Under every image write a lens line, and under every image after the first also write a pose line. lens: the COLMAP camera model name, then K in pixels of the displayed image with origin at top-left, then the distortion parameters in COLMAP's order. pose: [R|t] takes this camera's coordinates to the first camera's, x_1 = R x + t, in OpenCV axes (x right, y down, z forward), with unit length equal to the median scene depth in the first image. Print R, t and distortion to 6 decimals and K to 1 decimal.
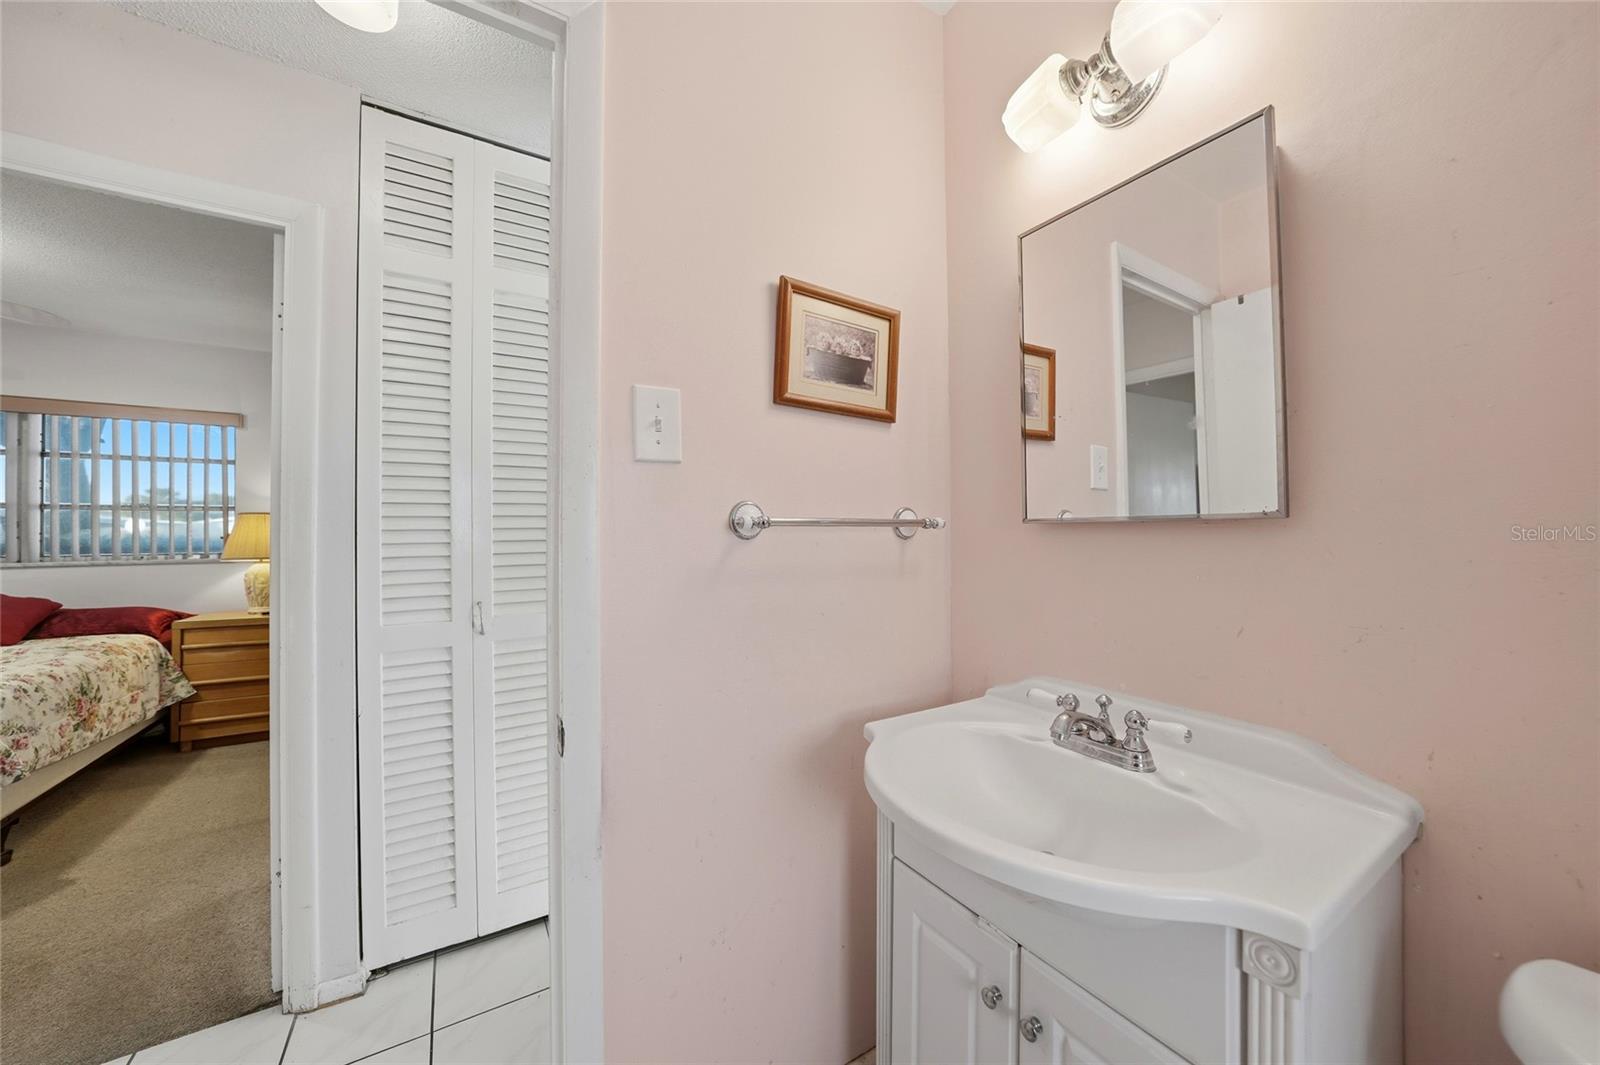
lens RADIAL K [[556.9, 0, 811.0], [0, 556.9, 518.1], [0, 0, 1]] dist [-0.020367, 0.001732]
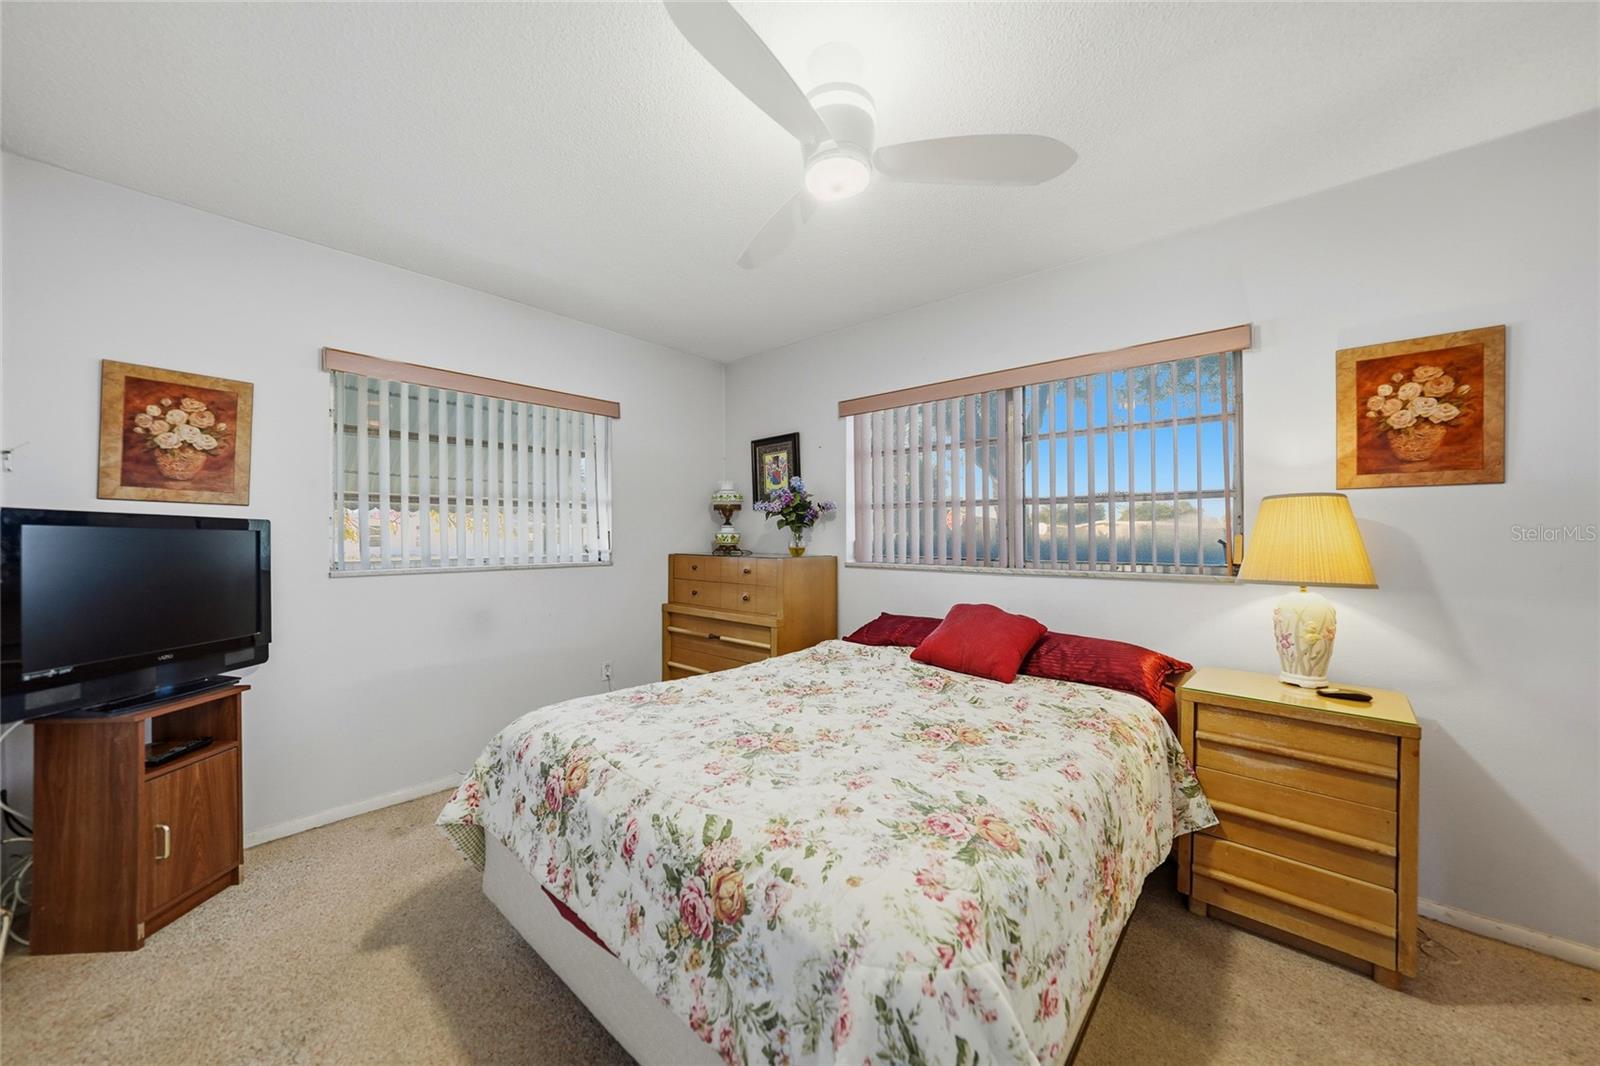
lens RADIAL K [[556.9, 0, 808.1], [0, 556.9, 539.0], [0, 0, 1]] dist [-0.020367, 0.001732]
pose [[0.278819, 0.013849, -0.960244, -0.720730], [0.011824, 0.999771, 0.017852, 0.018135], [0.960271, -0.016331, 0.278591, 0.451640]]
